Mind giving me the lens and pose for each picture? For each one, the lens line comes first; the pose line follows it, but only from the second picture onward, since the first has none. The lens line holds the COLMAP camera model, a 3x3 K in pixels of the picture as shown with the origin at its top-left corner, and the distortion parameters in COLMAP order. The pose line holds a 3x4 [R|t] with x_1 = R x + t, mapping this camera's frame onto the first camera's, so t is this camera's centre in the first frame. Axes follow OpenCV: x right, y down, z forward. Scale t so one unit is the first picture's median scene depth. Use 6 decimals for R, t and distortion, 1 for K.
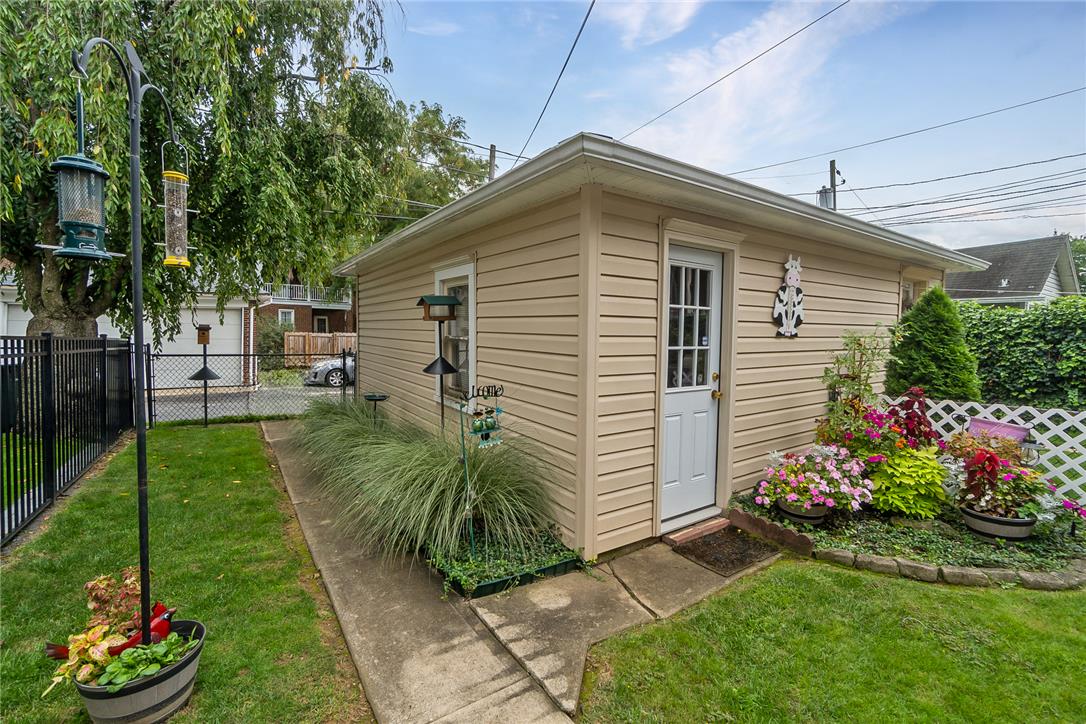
lens RADIAL K [[472.7, 0, 547.0], [0, 472.7, 346.5], [0, 0, 1]] dist [-0.001288, -0.000365]
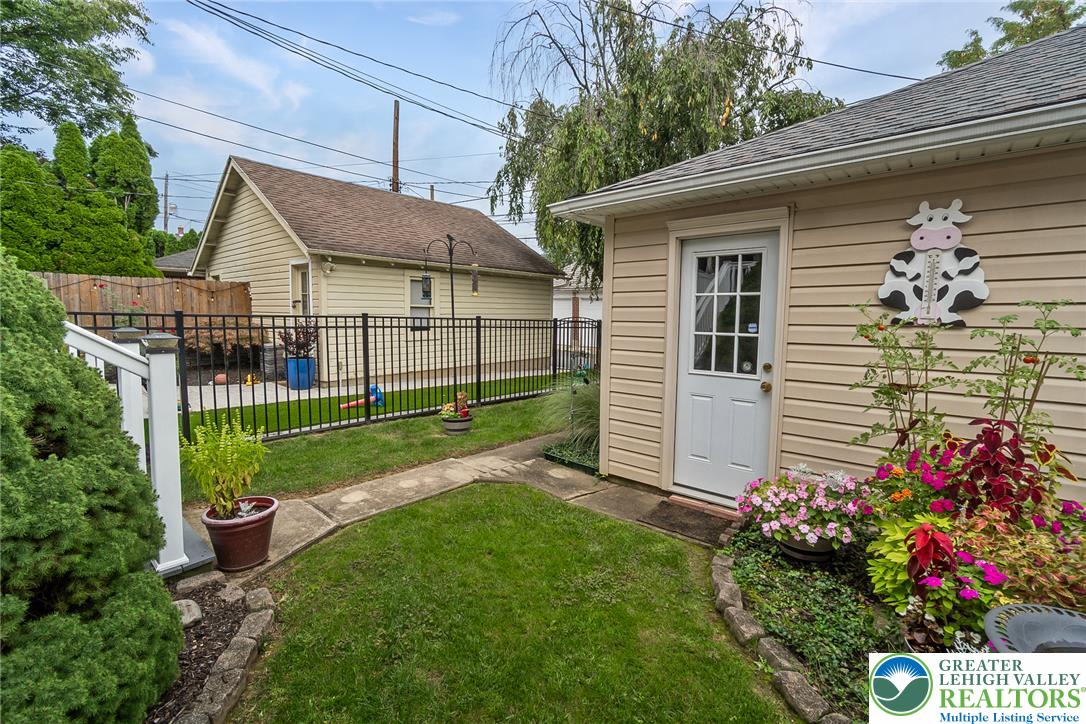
lens RADIAL K [[472.7, 0, 547.0], [0, 472.7, 346.5], [0, 0, 1]] dist [-0.001288, -0.000365]
pose [[0.253500, 0.051637, -0.965956, 1.162289], [-0.040566, 0.998263, 0.042718, 0.001628], [0.966484, 0.028356, 0.255155, 0.361895]]
